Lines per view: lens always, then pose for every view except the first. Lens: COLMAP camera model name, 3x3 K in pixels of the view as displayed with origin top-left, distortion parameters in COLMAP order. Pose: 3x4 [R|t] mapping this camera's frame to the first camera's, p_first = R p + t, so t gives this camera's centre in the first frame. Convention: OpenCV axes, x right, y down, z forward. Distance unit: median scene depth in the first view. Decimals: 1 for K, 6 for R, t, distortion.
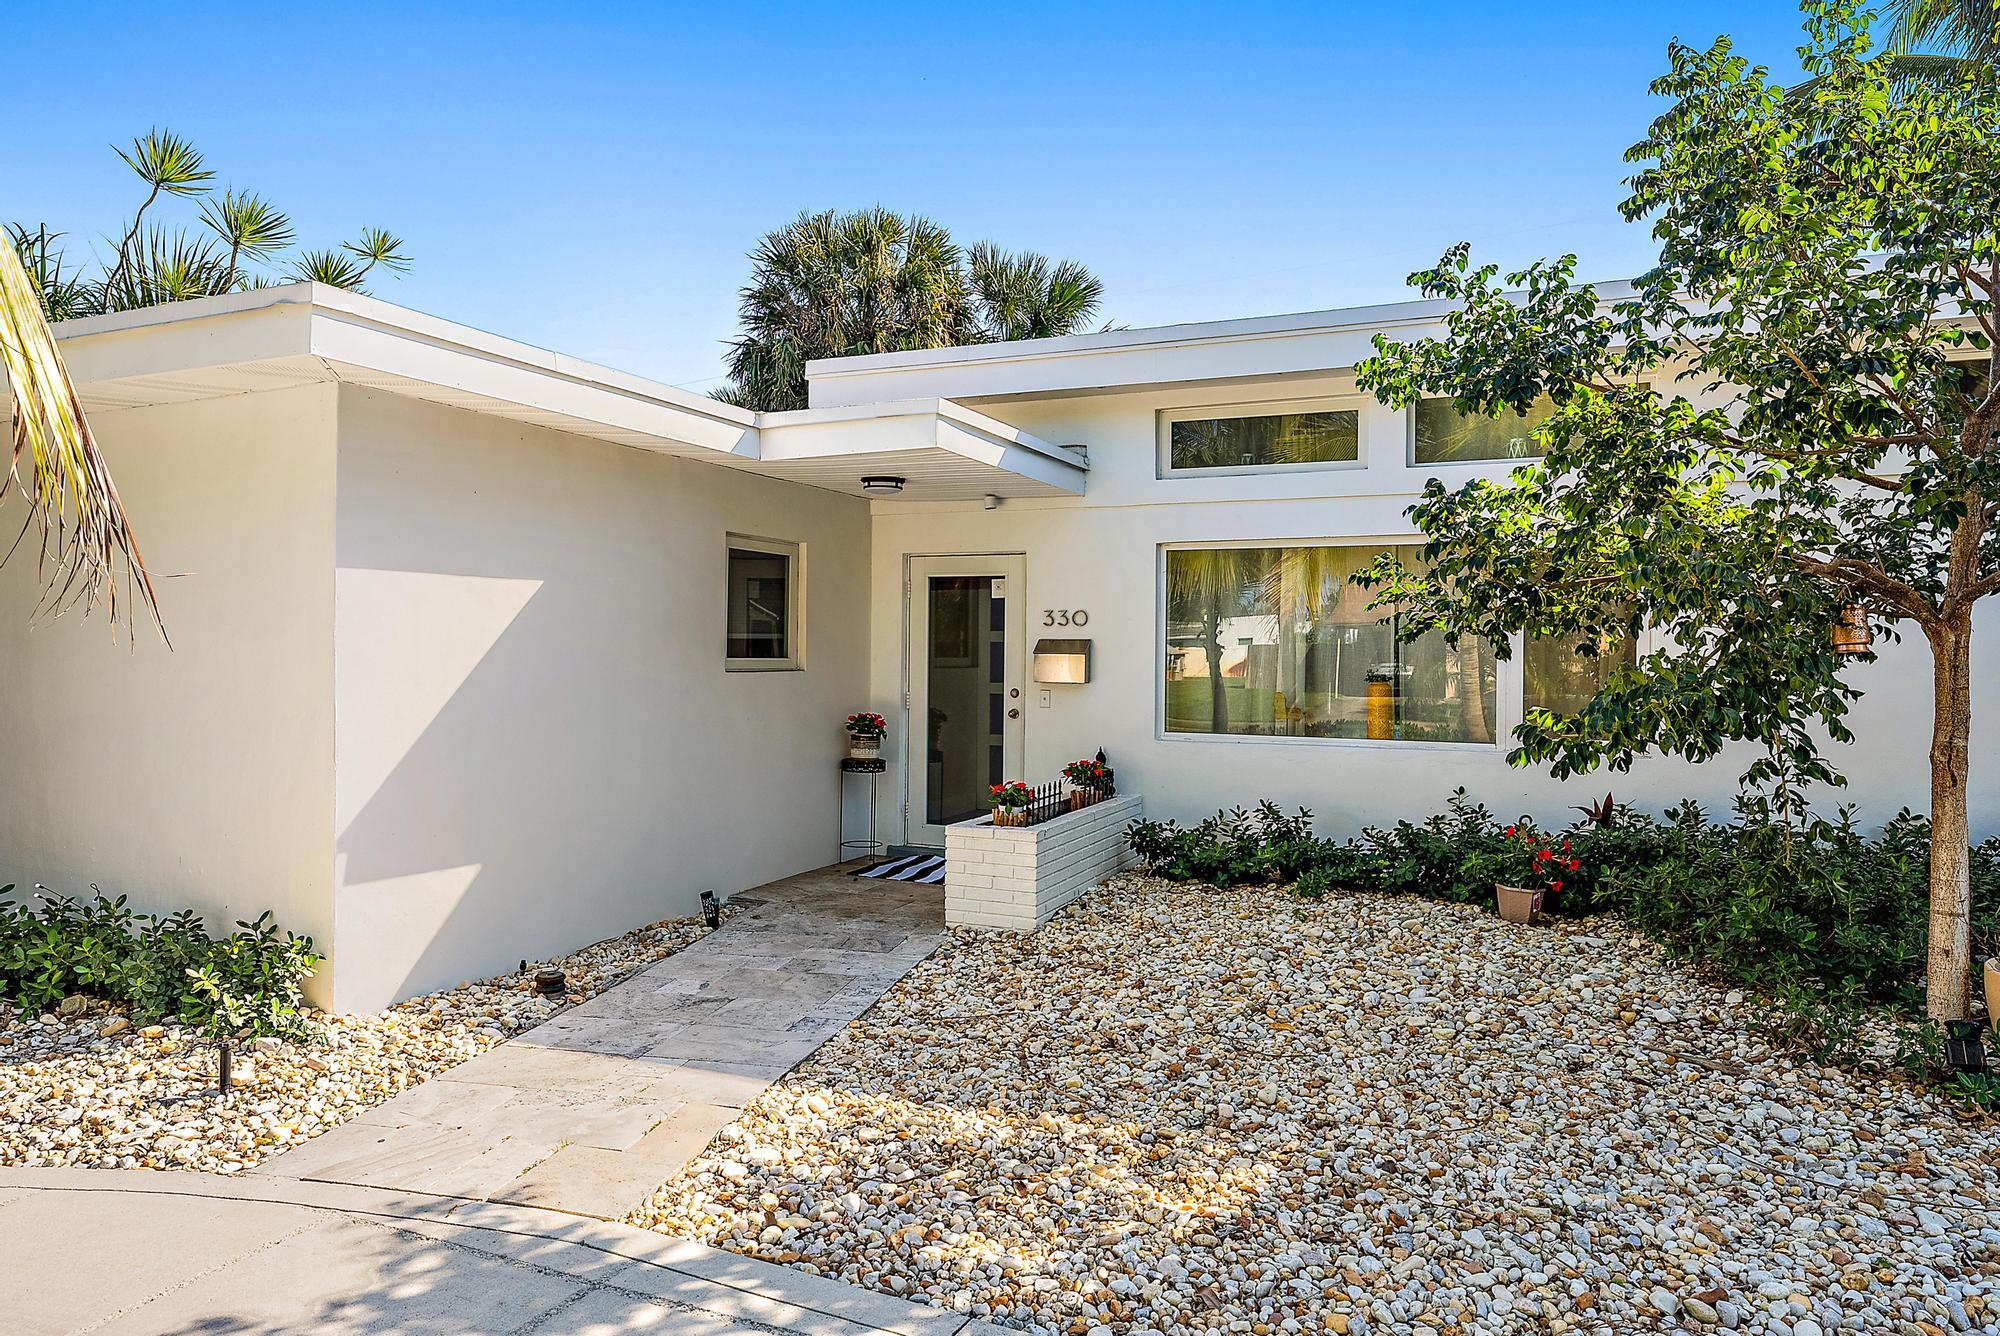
lens RADIAL K [[1275.2, 0, 1000.0], [0, 1275.2, 668.0], [0, 0, 1]] dist [0.000638, 0.000194]
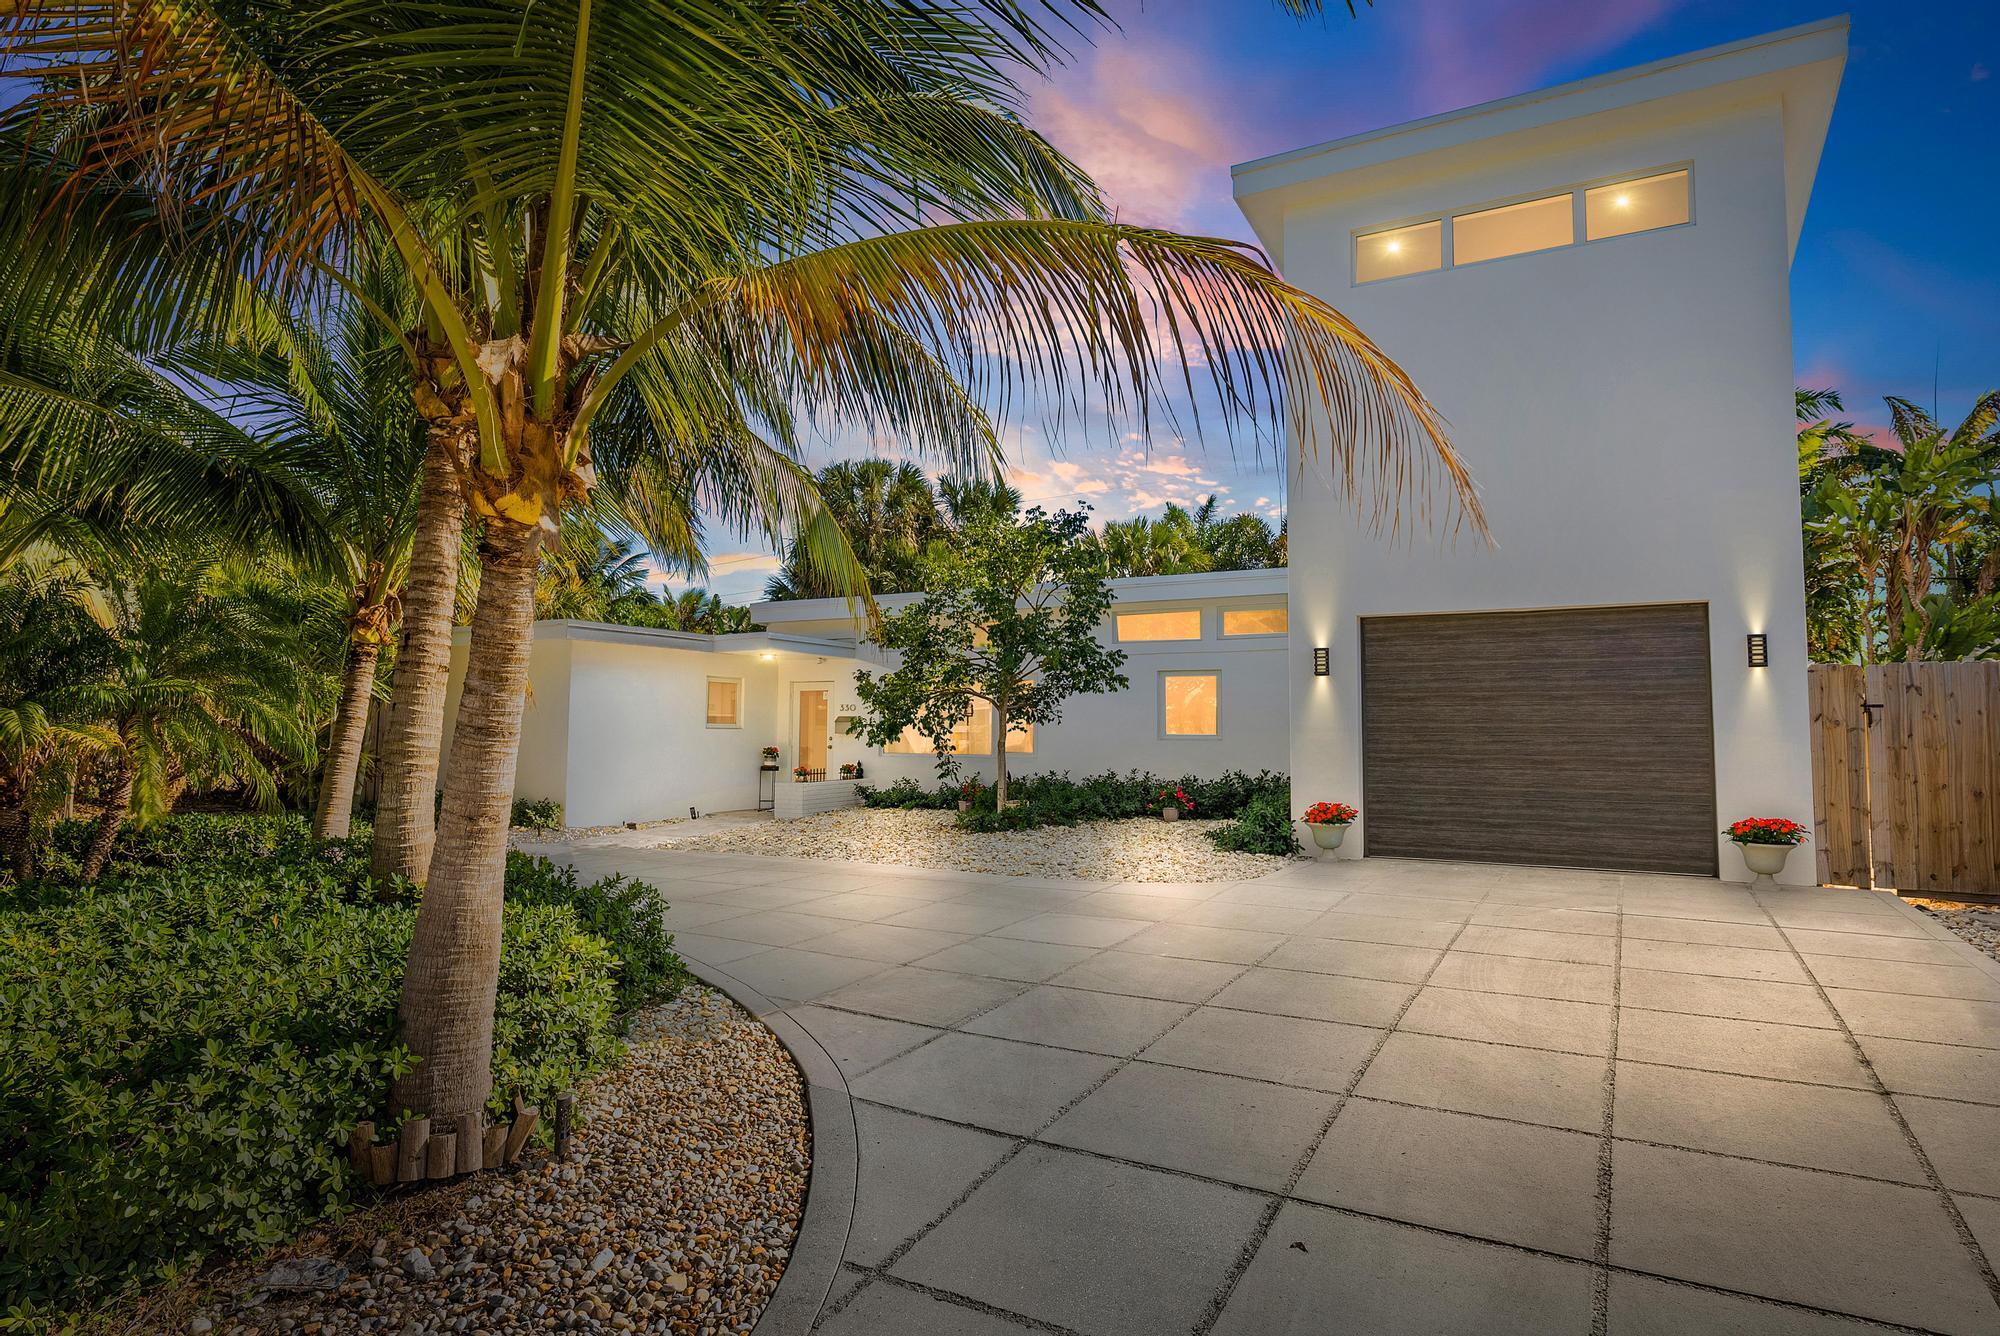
lens RADIAL K [[1086.7, 0, 1000.0], [0, 1086.7, 668.0], [0, 0, 1]] dist [0.000011, -0.000956]
pose [[0.997128, -0.007221, -0.075396, 0.518257], [0.001472, 0.997105, -0.076025, 0.045800], [0.075726, 0.075696, 0.994251, -1.108602]]
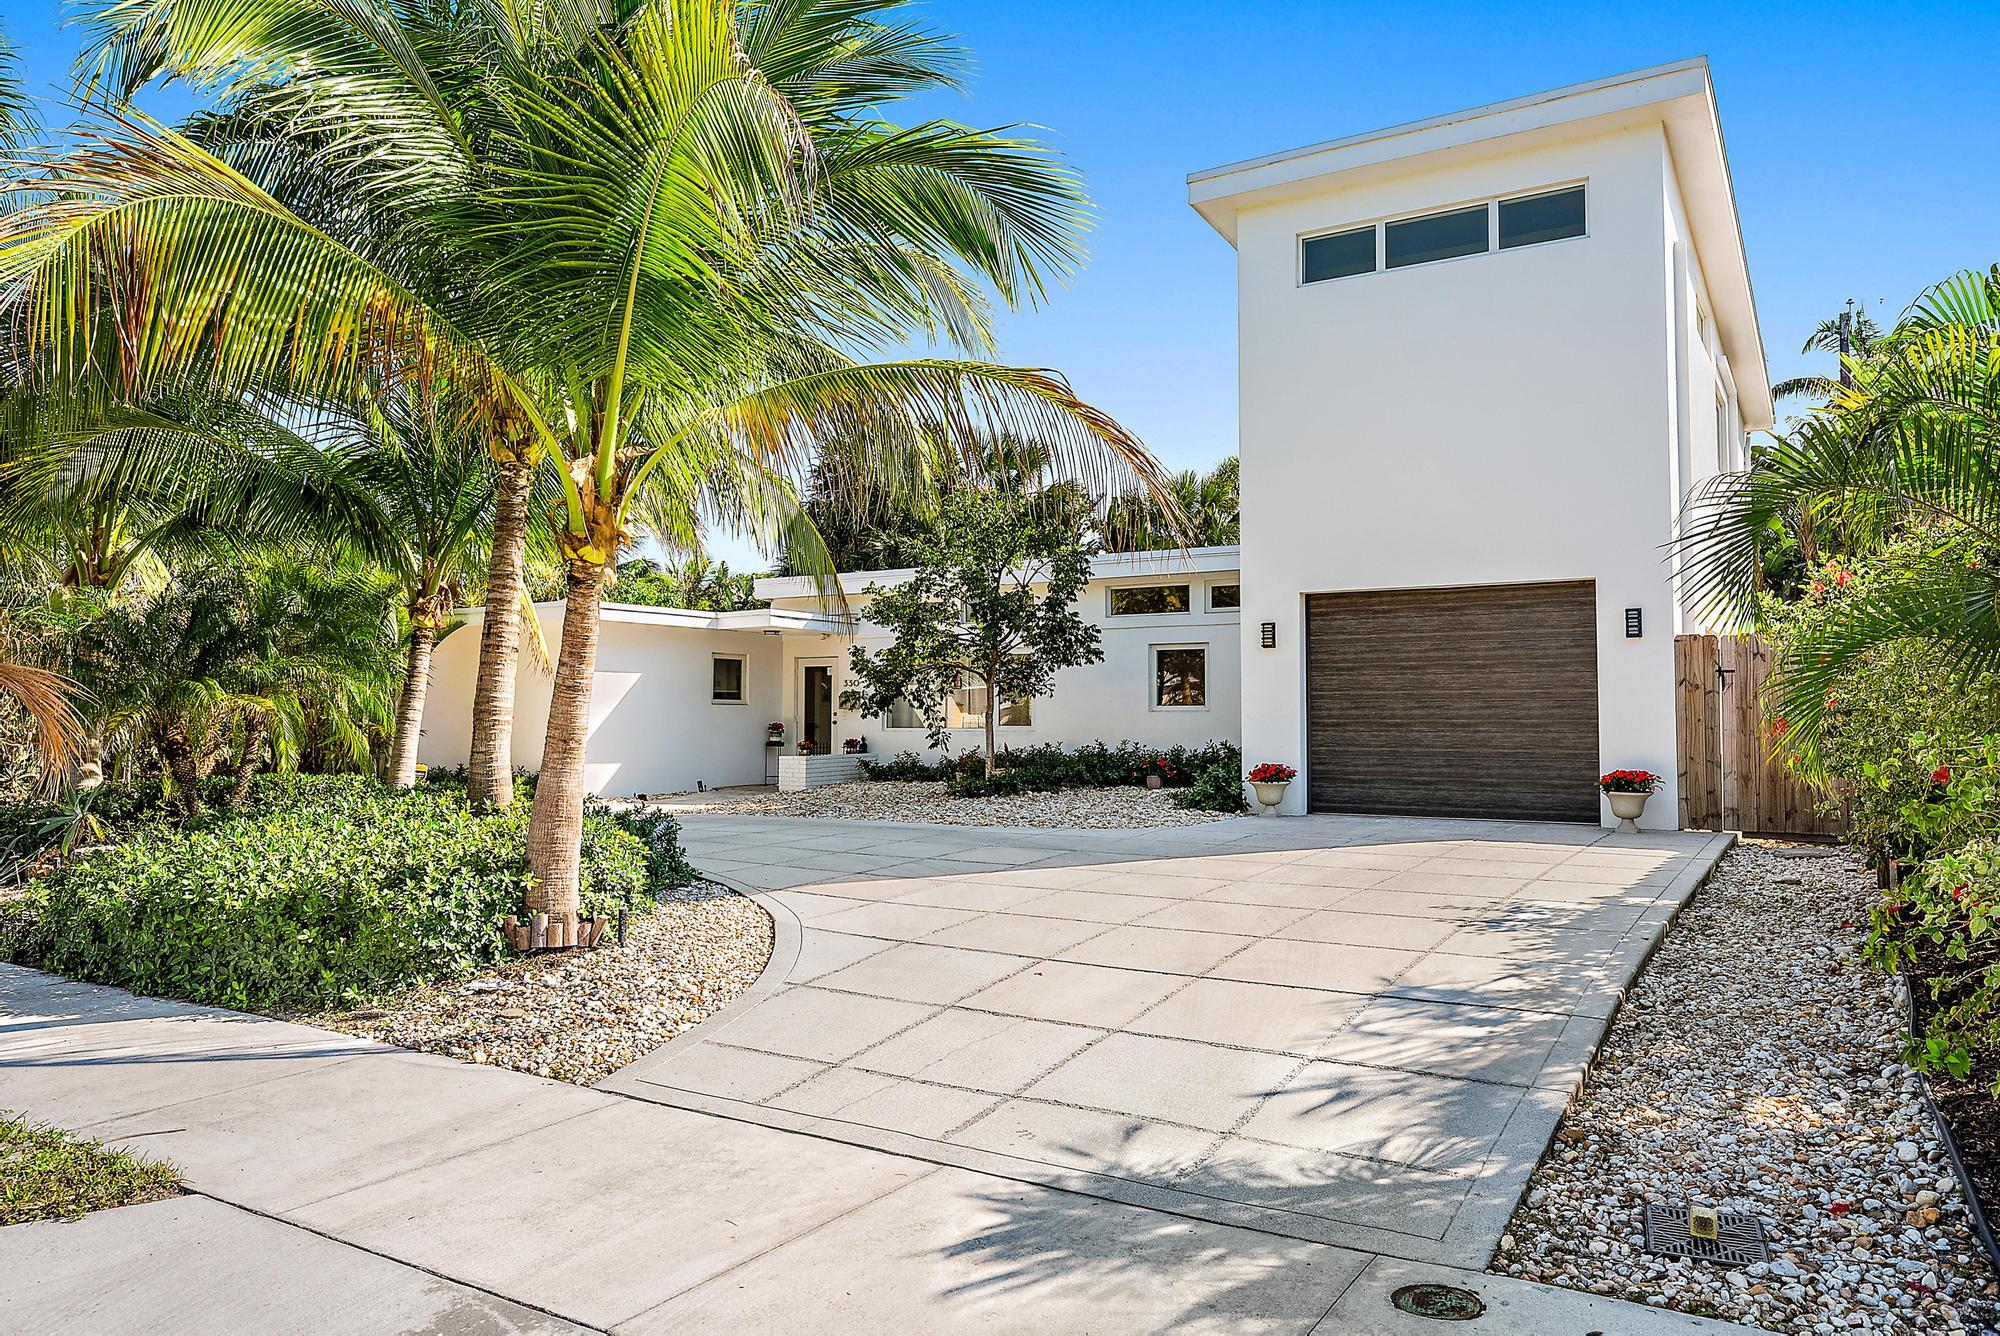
lens RADIAL K [[1318.3, 0, 1000.0], [0, 1318.3, 668.0], [0, 0, 1]] dist [0.000019, 0.000426]
pose [[0.991832, -0.013201, -0.126863, 0.683234], [0.006310, 0.998490, -0.054568, 0.075584], [0.127392, 0.053321, 0.990418, -1.550833]]
